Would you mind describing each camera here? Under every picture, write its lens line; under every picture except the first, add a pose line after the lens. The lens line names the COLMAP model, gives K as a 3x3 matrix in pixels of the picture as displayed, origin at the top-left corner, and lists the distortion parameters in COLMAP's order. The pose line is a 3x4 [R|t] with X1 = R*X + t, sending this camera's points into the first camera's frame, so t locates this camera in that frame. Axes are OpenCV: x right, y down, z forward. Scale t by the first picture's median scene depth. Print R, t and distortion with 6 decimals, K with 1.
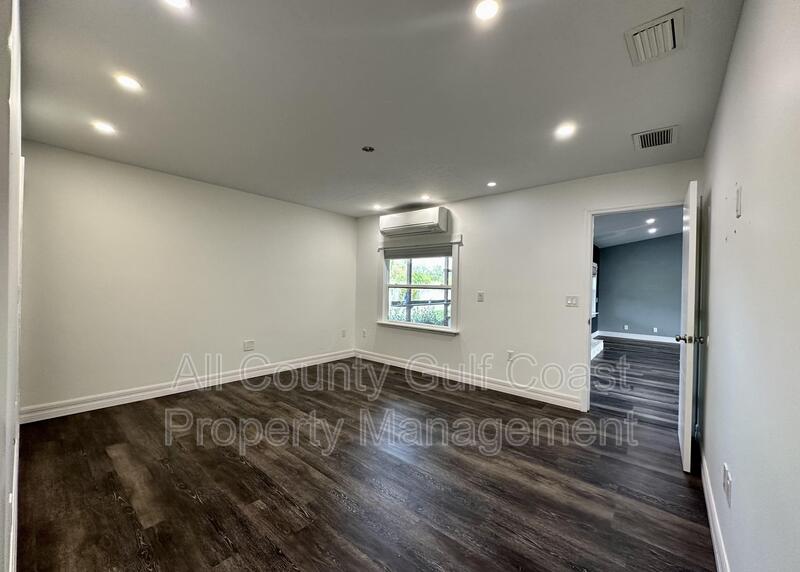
lens RADIAL K [[318.8, 0, 400.0], [0, 318.8, 287.3], [0, 0, 1]] dist [-0.000183, -0.000077]
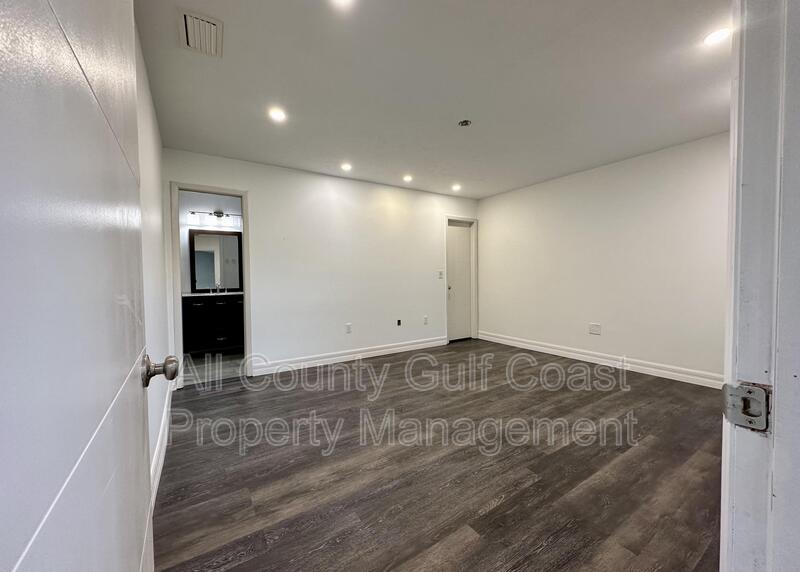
lens RADIAL K [[318.8, 0, 400.6], [0, 318.8, 285.6], [0, 0, 1]] dist [-0.000183, -0.000077]
pose [[-0.283739, 0.011408, -0.958834, 1.284266], [0.003039, 0.999935, 0.010998, 0.093050], [0.958897, 0.000207, -0.283755, 1.515199]]
